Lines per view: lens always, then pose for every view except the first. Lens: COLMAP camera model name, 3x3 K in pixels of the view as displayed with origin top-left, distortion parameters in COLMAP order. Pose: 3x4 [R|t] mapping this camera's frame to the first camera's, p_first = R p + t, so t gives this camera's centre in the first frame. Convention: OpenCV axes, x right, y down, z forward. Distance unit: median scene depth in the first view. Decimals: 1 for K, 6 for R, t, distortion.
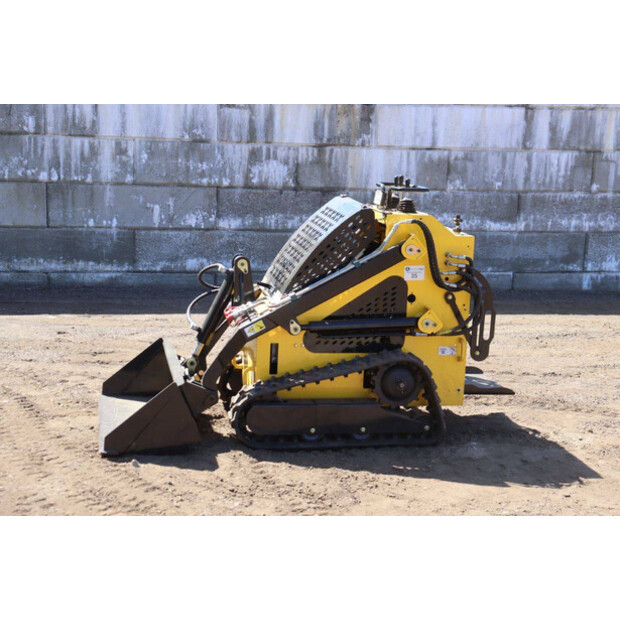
lens RADIAL K [[1060.0, 0, 309.7], [0, 1060.0, 305.3], [0, 0, 1]] dist [0.192791, 0.000000]
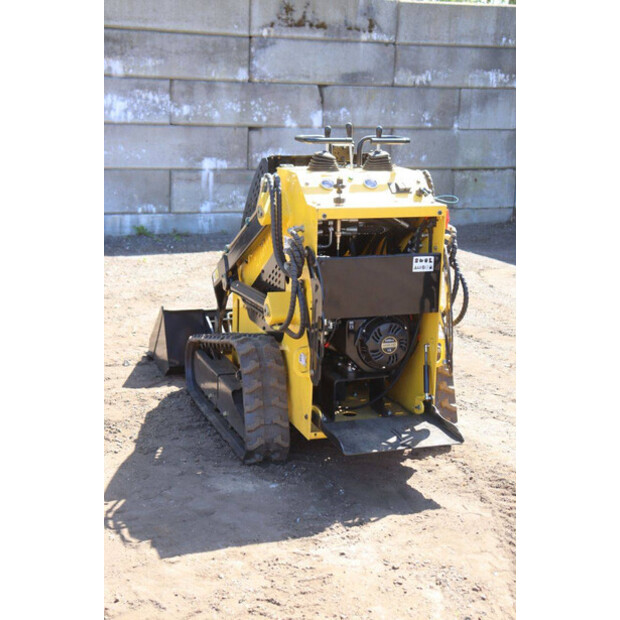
lens RADIAL K [[1001.5, 0, 307.2], [0, 1001.5, 310.9], [0, 0, 1]] dist [0.161202, 0.000000]
pose [[0.136620, 0.186052, -0.972995, 0.471197], [-0.189372, 0.968996, 0.158697, -0.059404], [0.972354, 0.162577, 0.167617, 0.514845]]
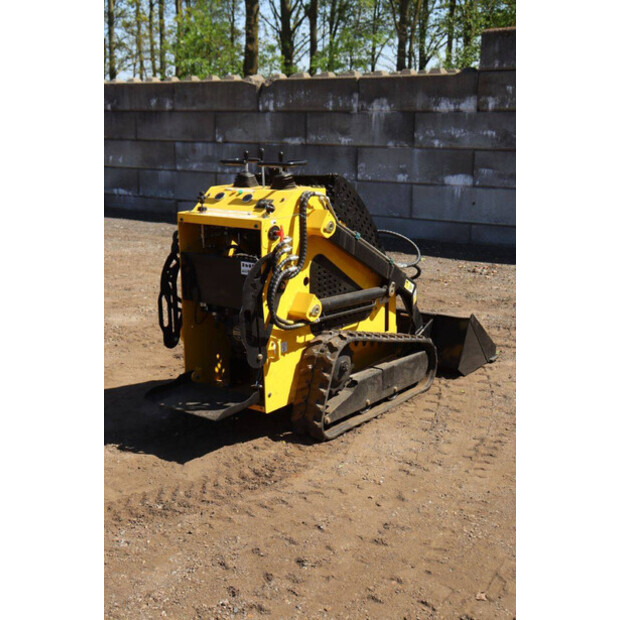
lens RADIAL K [[853.5, 0, 311.1], [0, 853.5, 306.8], [0, 0, 1]] dist [0.090813, 0.000000]
pose [[-0.782253, 0.111332, -0.612932, 0.306348], [-0.120451, 0.938304, 0.324156, -0.139805], [0.611205, 0.327400, -0.720581, 0.939701]]
